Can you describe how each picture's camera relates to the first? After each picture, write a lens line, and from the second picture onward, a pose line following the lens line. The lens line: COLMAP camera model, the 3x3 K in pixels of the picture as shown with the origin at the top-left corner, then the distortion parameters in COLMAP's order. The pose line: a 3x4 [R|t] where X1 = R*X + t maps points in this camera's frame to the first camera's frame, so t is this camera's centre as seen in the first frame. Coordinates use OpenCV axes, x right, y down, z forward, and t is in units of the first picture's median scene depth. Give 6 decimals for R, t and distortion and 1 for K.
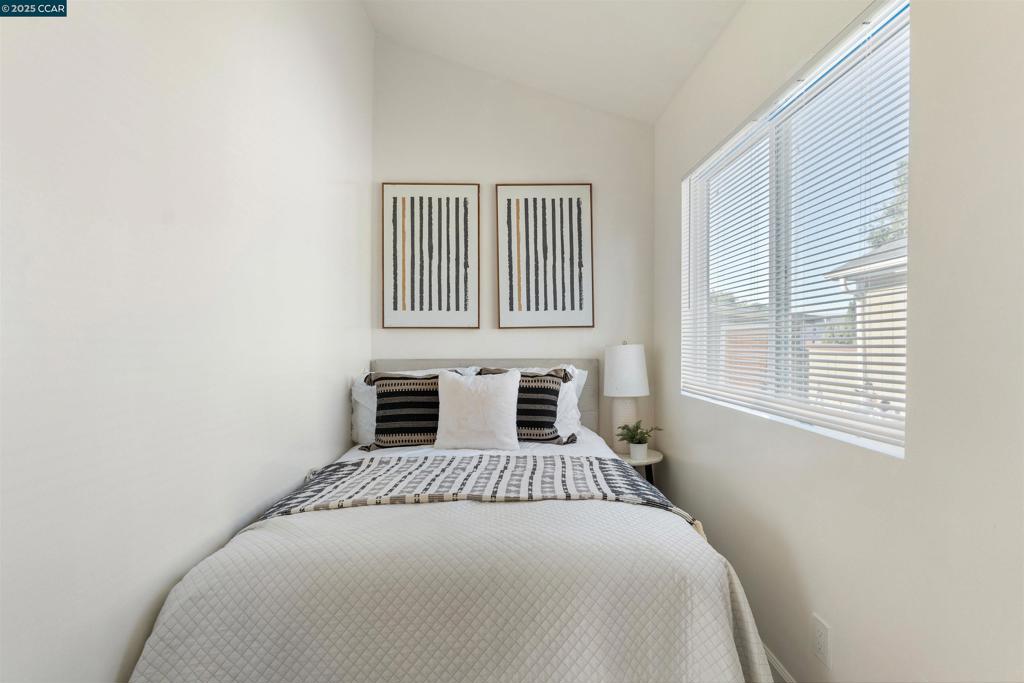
lens RADIAL K [[486.8, 0, 509.1], [0, 486.8, 339.1], [0, 0, 1]] dist [0.001563, -0.000887]
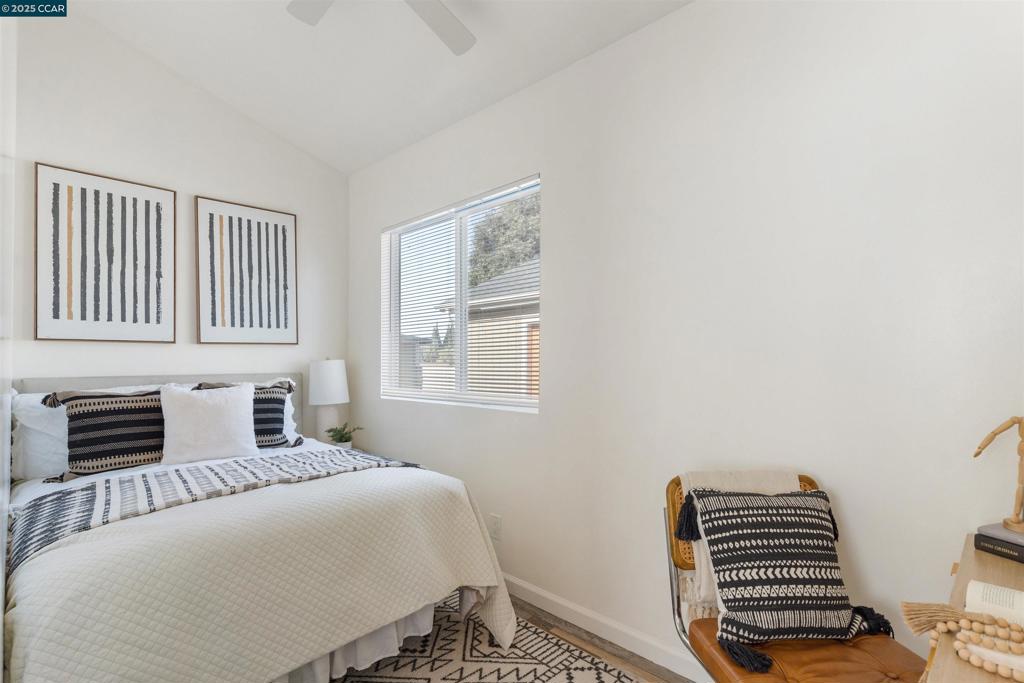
lens RADIAL K [[490.8, 0, 513.7], [0, 490.8, 348.5], [0, 0, 1]] dist [0.000484, -0.000631]
pose [[0.718217, 0.017142, 0.695608, -0.301240], [-0.004292, 0.999787, -0.020207, 0.006347], [-0.695806, 0.011528, 0.718137, -0.176294]]
